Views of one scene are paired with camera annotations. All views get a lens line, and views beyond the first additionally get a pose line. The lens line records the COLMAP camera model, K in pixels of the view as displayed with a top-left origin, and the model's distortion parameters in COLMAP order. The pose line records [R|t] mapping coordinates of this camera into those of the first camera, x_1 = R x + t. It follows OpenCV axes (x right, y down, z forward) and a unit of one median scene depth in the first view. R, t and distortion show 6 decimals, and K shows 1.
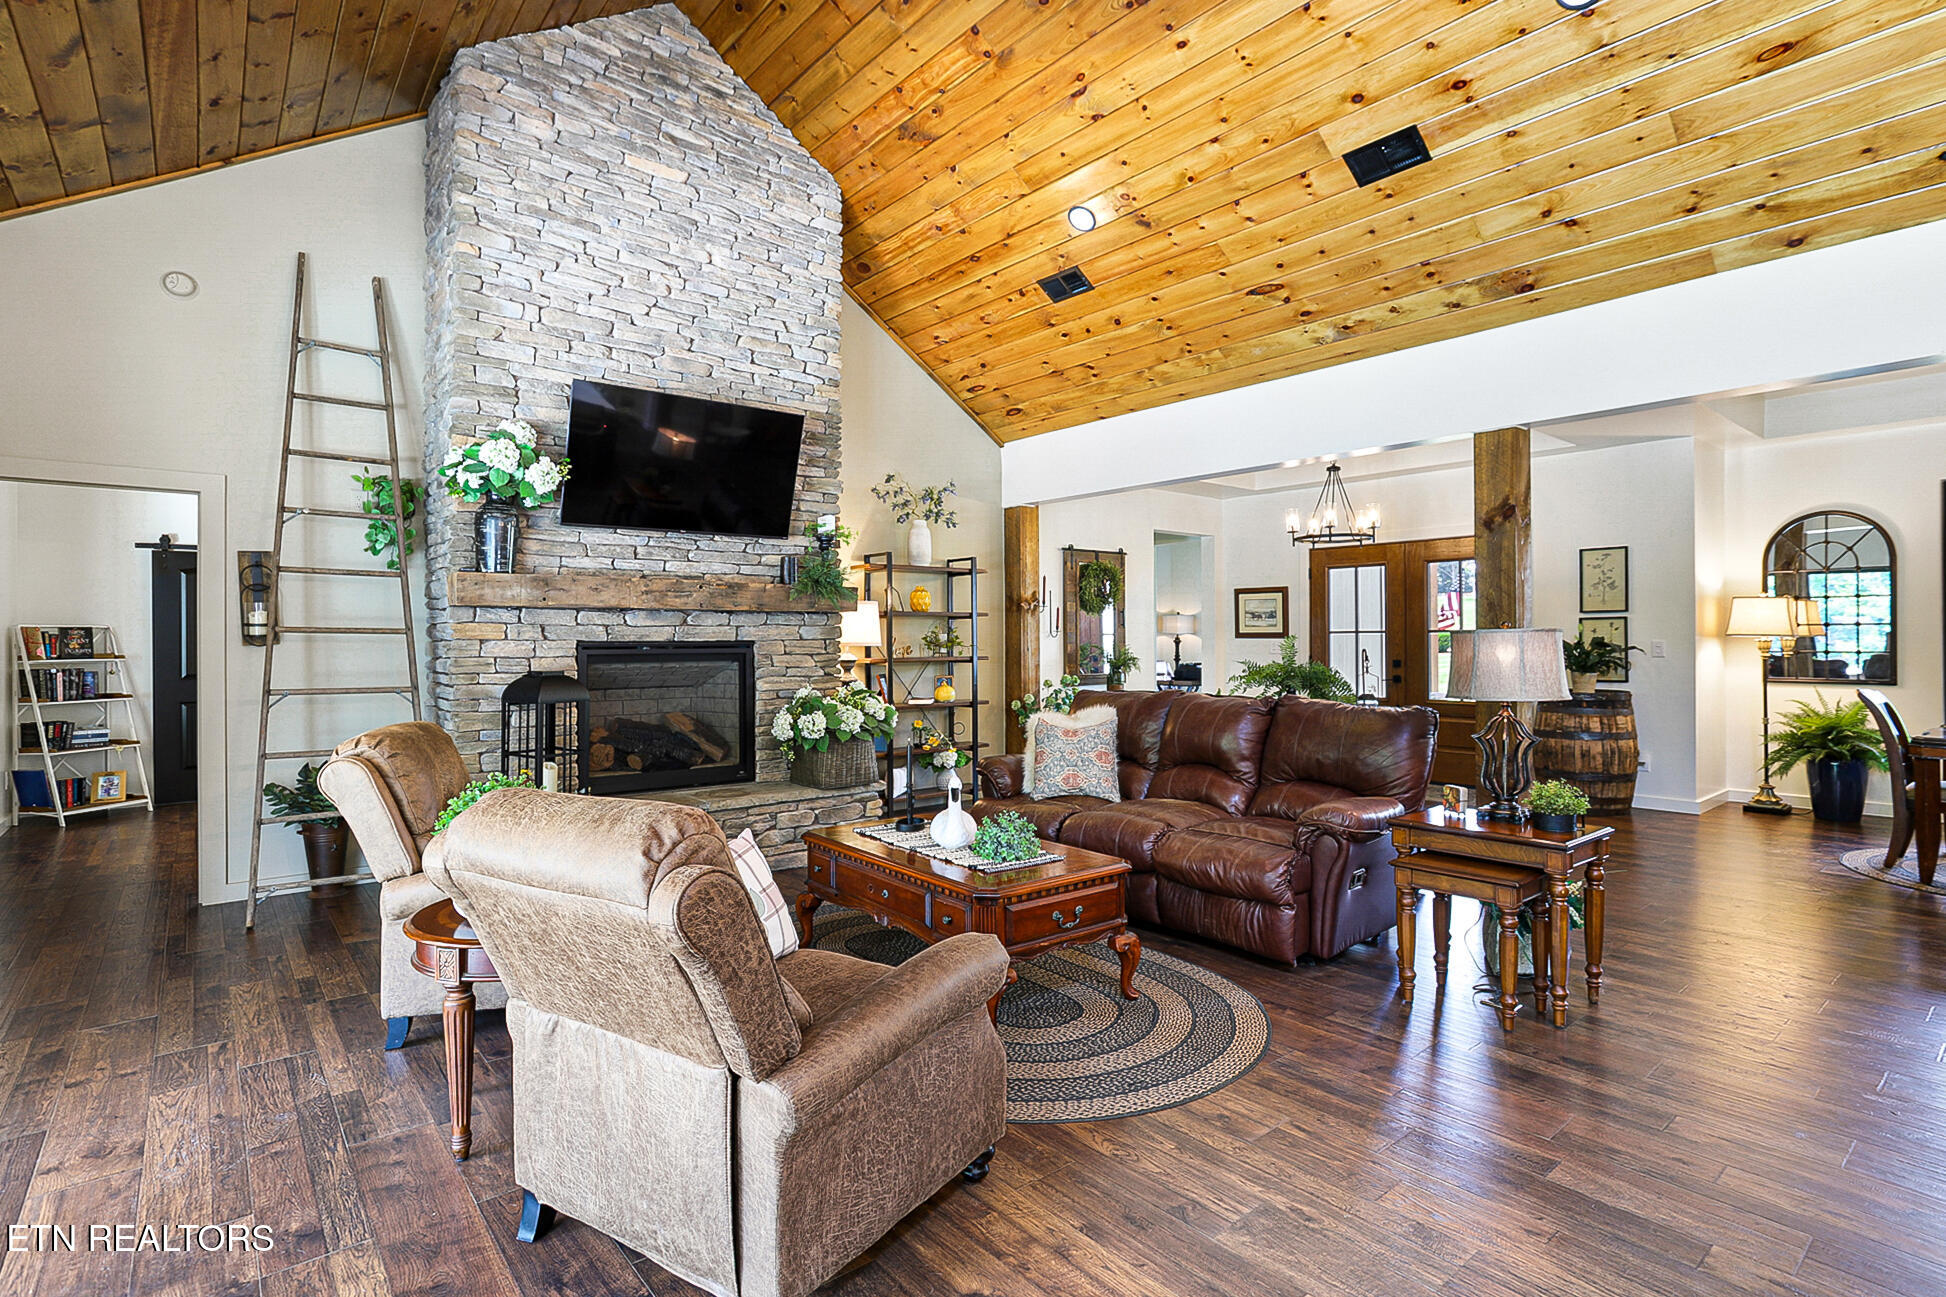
lens RADIAL K [[955.4, 0, 995.5], [0, 955.4, 639.4], [0, 0, 1]] dist [-0.050898, 0.027828]
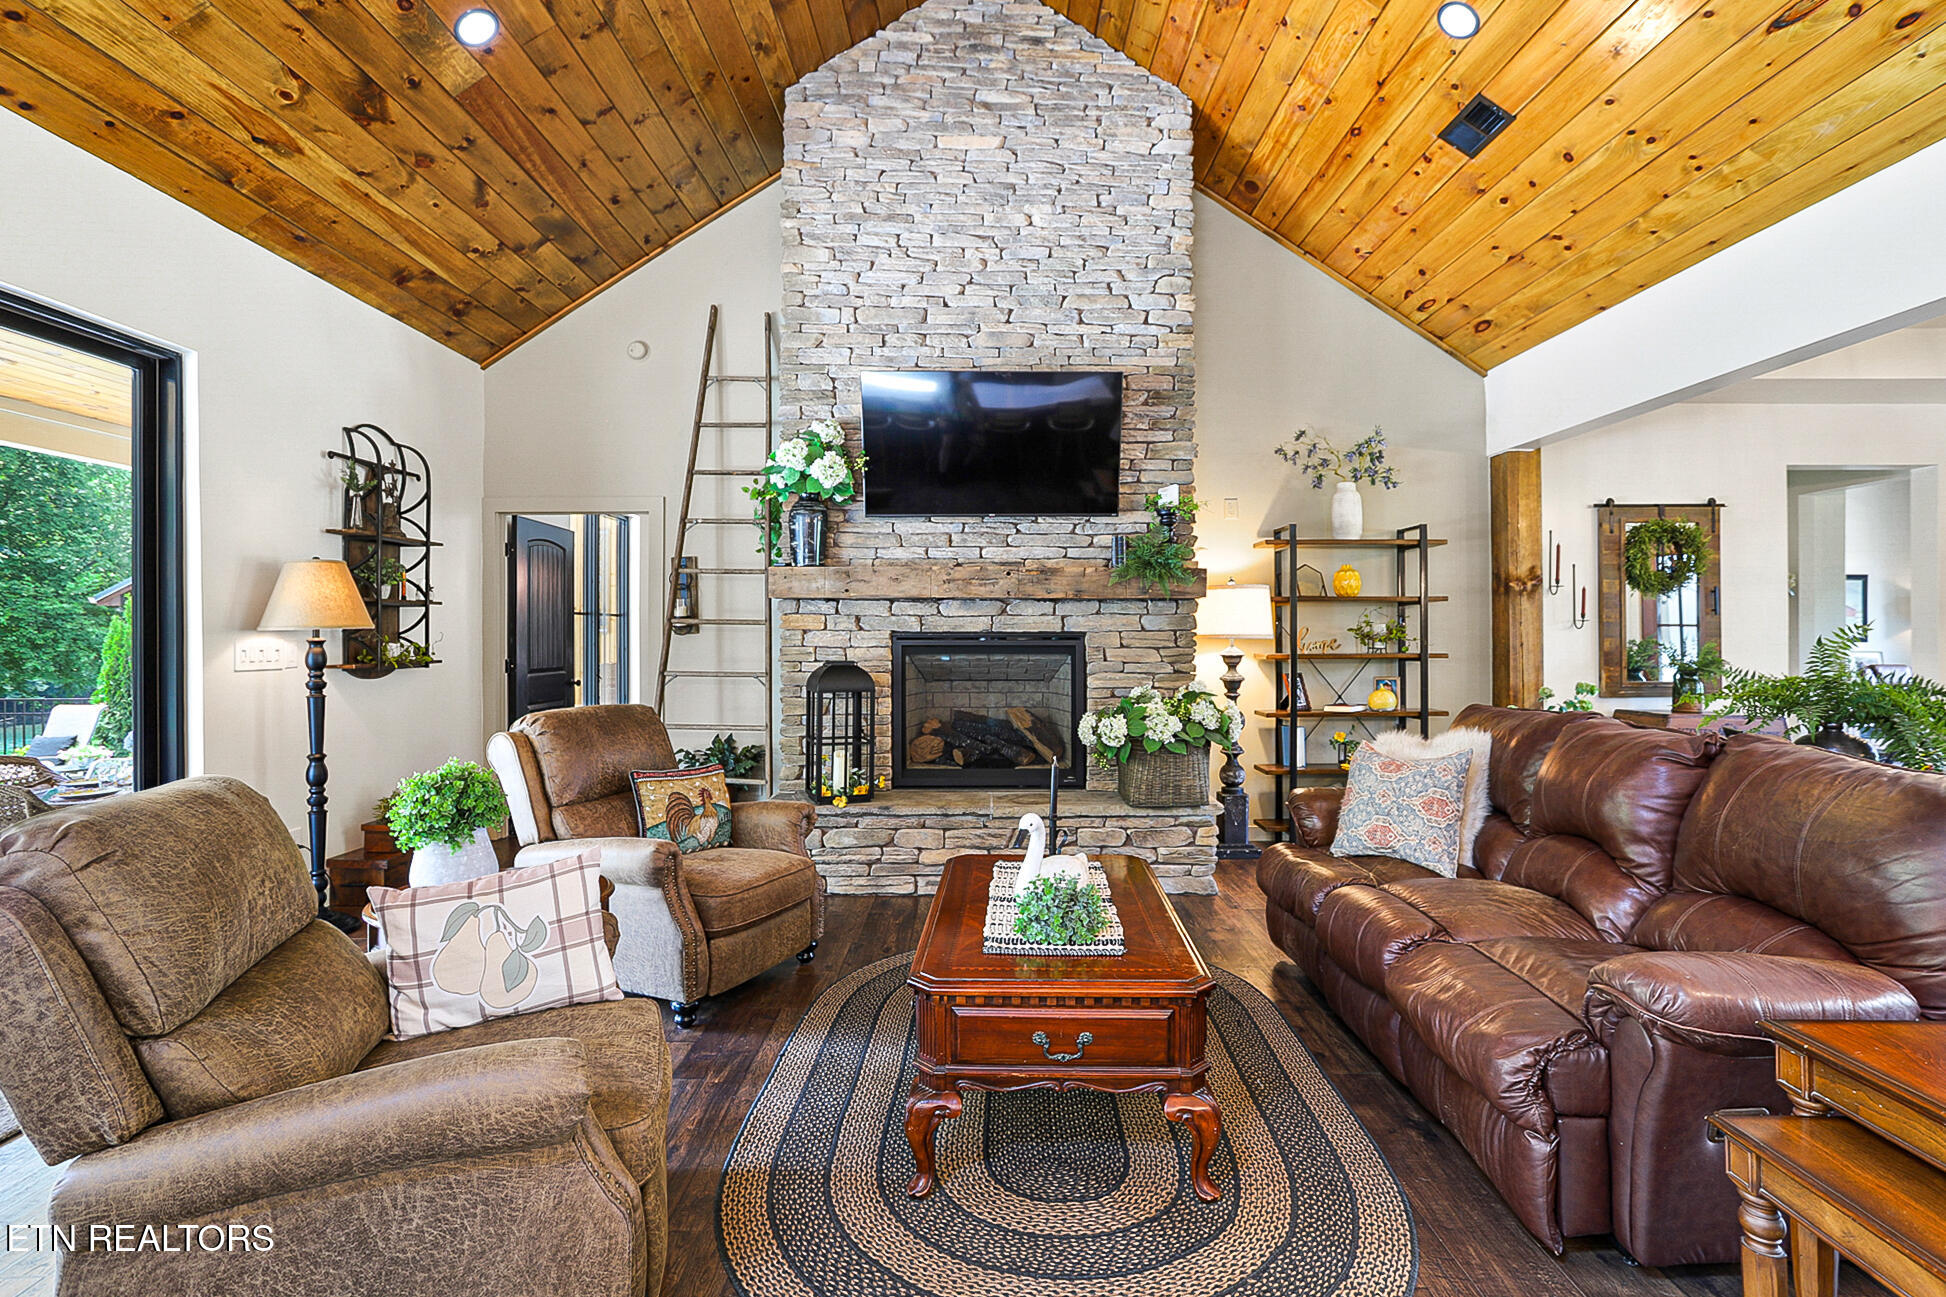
lens RADIAL K [[952.7, 0, 982.7], [0, 952.7, 633.7], [0, 0, 1]] dist [-0.064907, 0.035084]
pose [[0.768739, 0.003372, -0.639554, 0.257019], [-0.002314, 0.999994, 0.002490, 0.001152], [0.639559, -0.000434, 0.768742, 0.260390]]
